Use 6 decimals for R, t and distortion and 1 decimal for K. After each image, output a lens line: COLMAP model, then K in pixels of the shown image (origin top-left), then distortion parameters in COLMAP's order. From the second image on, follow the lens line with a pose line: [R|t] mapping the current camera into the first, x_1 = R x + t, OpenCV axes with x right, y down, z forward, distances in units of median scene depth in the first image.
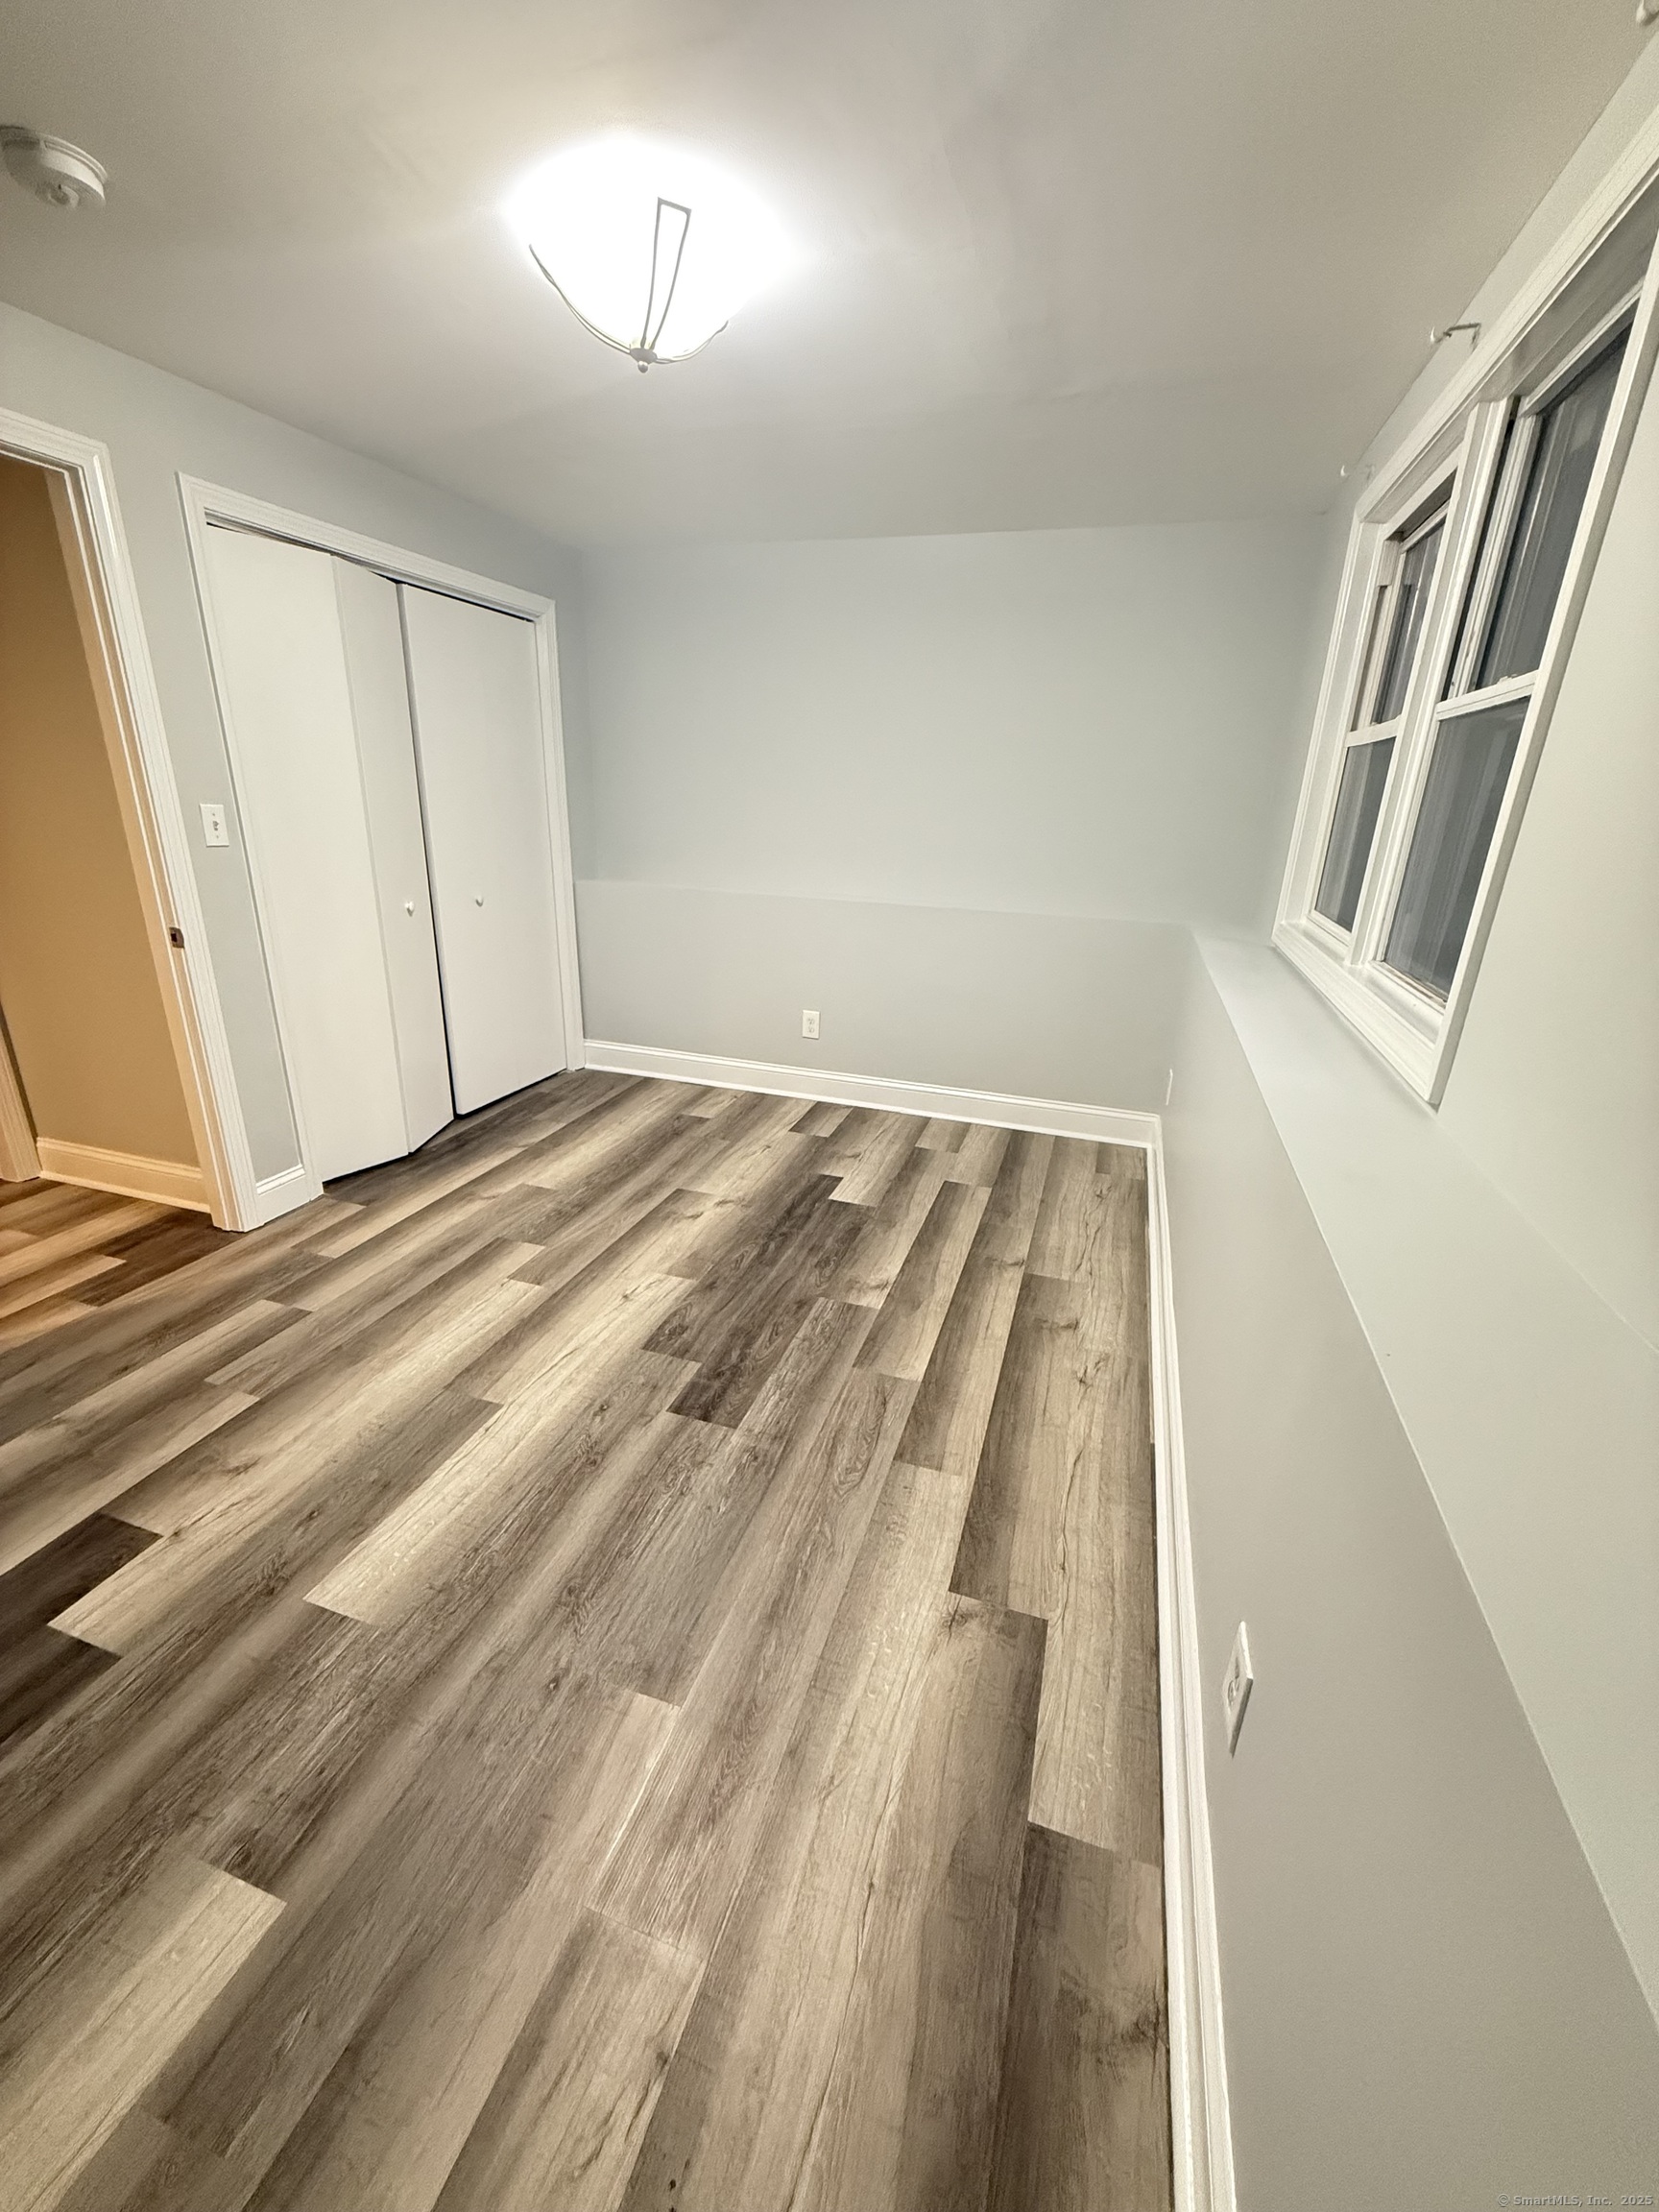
lens RADIAL K [[882.0, 0, 832.8], [0, 882.0, 1105.0], [0, 0, 1]] dist [0.000351, 0.000623]
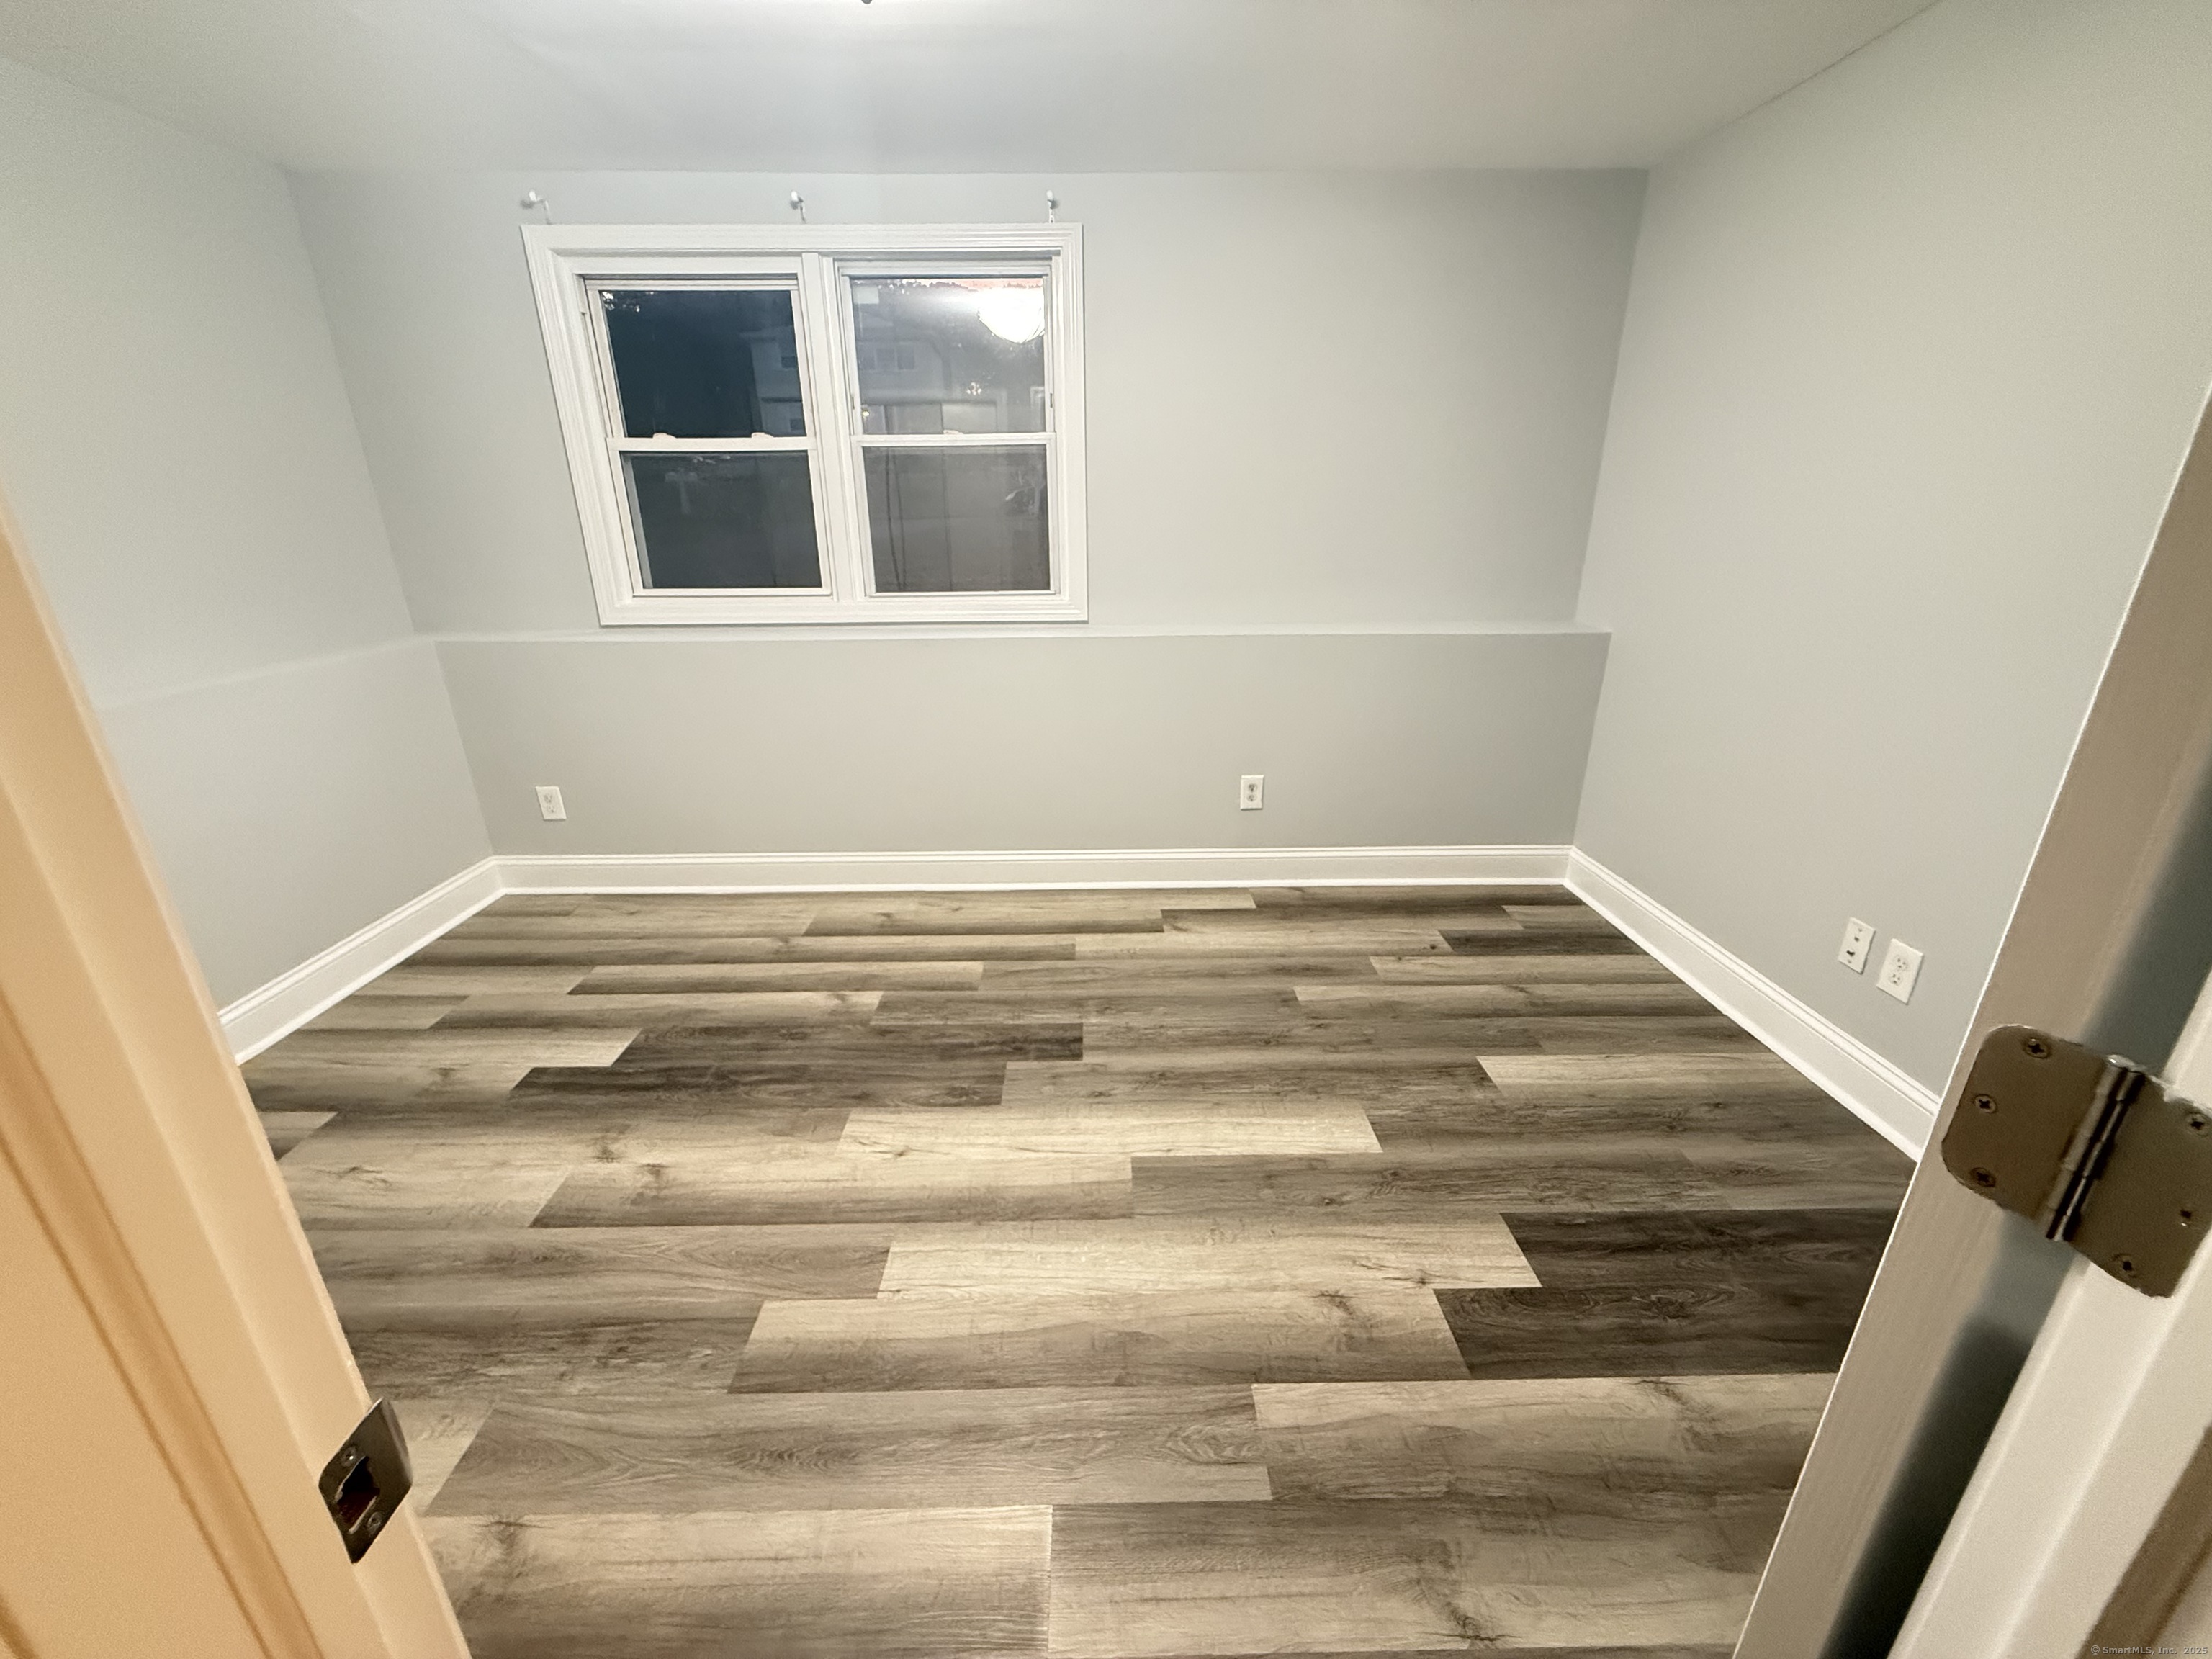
lens RADIAL K [[882.0, 0, 1104.0], [0, 882.0, 827.0], [0, 0, 1]] dist [0.000351, 0.000623]
pose [[-0.319795, -0.350986, 0.880079, -1.094205], [0.315732, 0.836292, 0.448251, -0.394800], [-0.893333, 0.421218, -0.156625, 1.048985]]
